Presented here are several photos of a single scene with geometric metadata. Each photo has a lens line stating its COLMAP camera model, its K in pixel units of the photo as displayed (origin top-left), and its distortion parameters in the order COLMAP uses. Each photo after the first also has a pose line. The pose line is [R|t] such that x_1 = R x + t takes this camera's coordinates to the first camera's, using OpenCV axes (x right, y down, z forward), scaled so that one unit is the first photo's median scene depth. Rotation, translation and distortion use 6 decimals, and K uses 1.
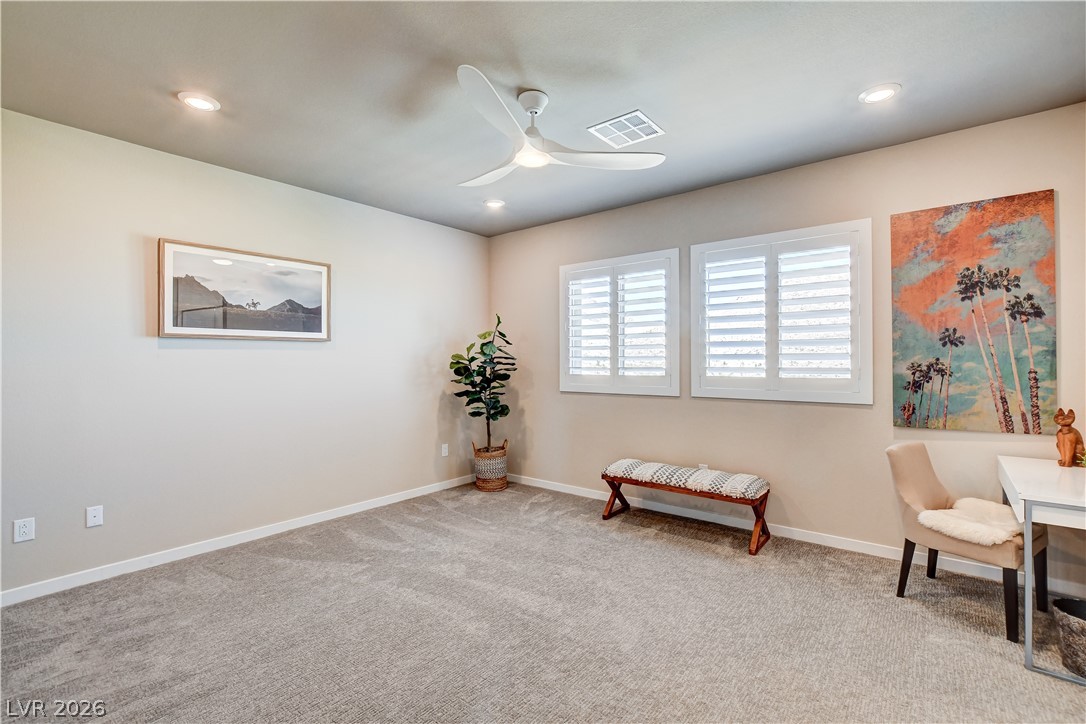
lens RADIAL K [[481.4, 0, 546.5], [0, 481.4, 362.1], [0, 0, 1]] dist [-0.030680, 0.000225]
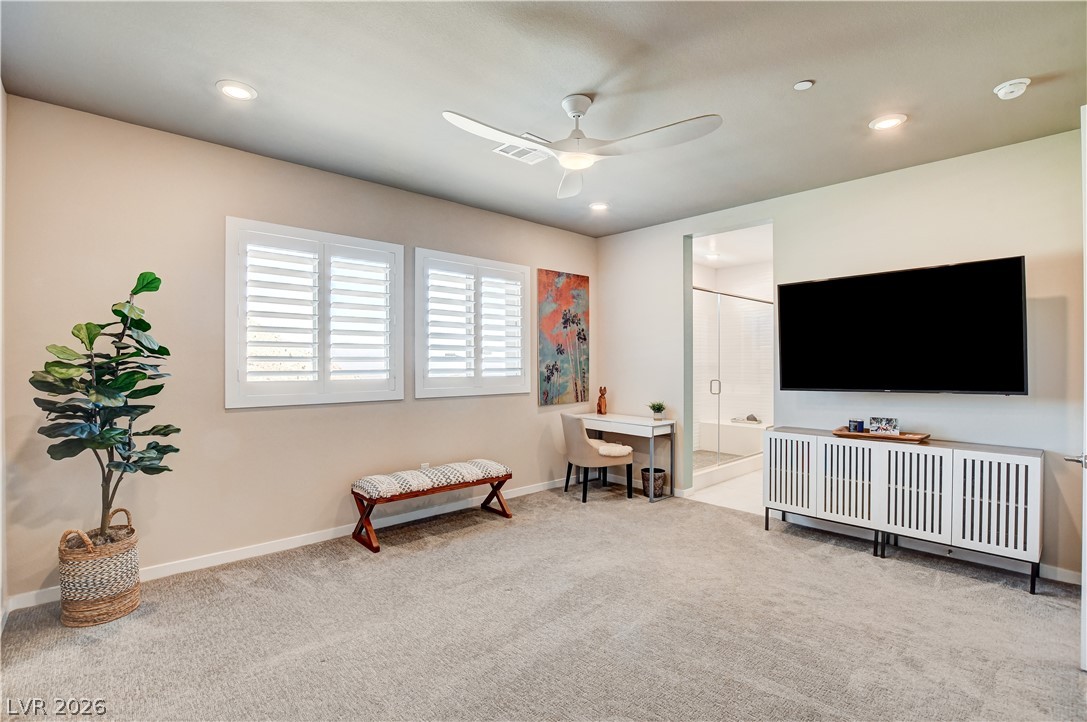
lens RADIAL K [[512.8, 0, 559.4], [0, 512.8, 361.2], [0, 0, 1]] dist [-0.063570, -0.000104]
pose [[0.109128, 0.007394, 0.994000, -0.920166], [0.001484, 0.999970, -0.007602, 0.003813], [-0.994027, 0.002305, 0.109114, 0.751756]]
